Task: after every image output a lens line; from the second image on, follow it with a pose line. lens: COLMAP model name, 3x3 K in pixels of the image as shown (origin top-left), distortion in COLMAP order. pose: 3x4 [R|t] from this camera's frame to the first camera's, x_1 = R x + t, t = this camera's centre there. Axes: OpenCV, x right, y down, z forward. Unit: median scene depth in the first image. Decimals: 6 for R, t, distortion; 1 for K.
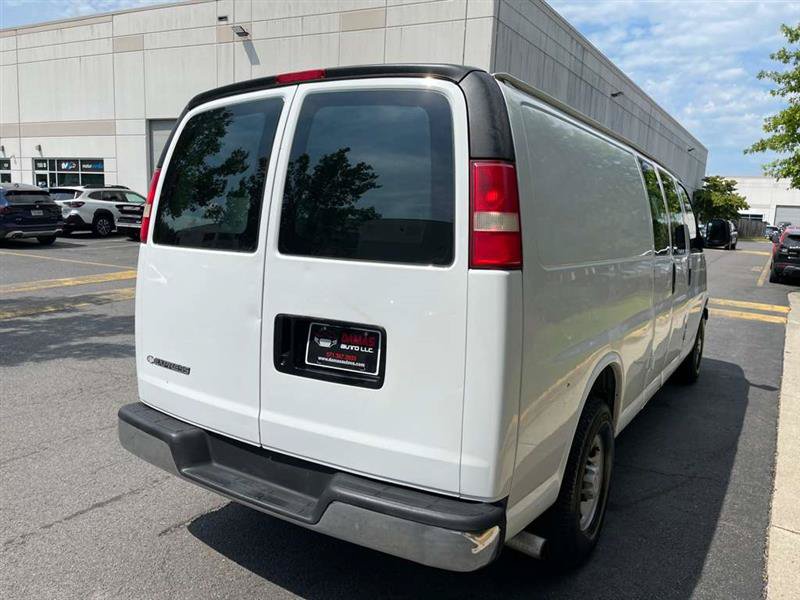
lens RADIAL K [[621.5, 0, 398.5], [0, 621.5, 306.6], [0, 0, 1]] dist [0.068488, -0.107967]
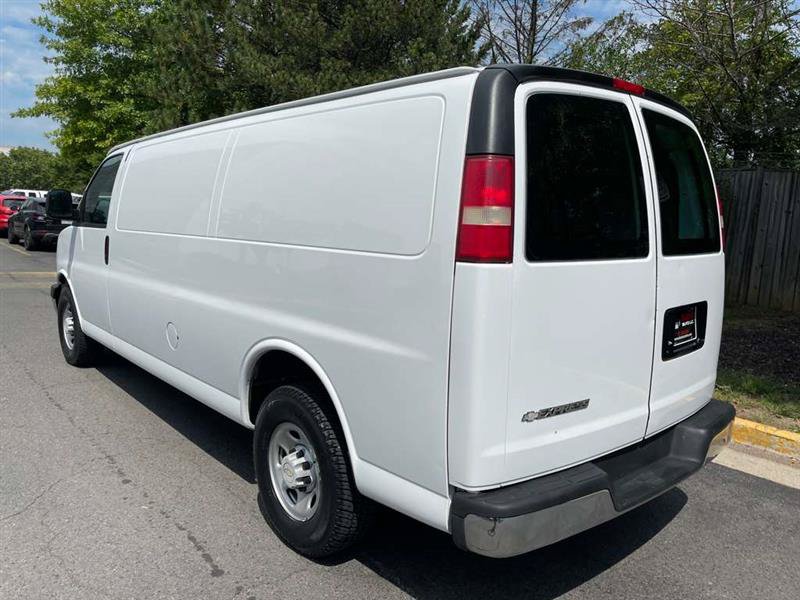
lens RADIAL K [[621.5, 0, 400.1], [0, 621.5, 304.5], [0, 0, 1]] dist [0.068488, -0.107967]
pose [[0.273014, -0.167241, 0.947361, -1.099117], [0.113002, 0.983531, 0.141060, -0.166600], [-0.955350, 0.068542, 0.287416, 0.906433]]
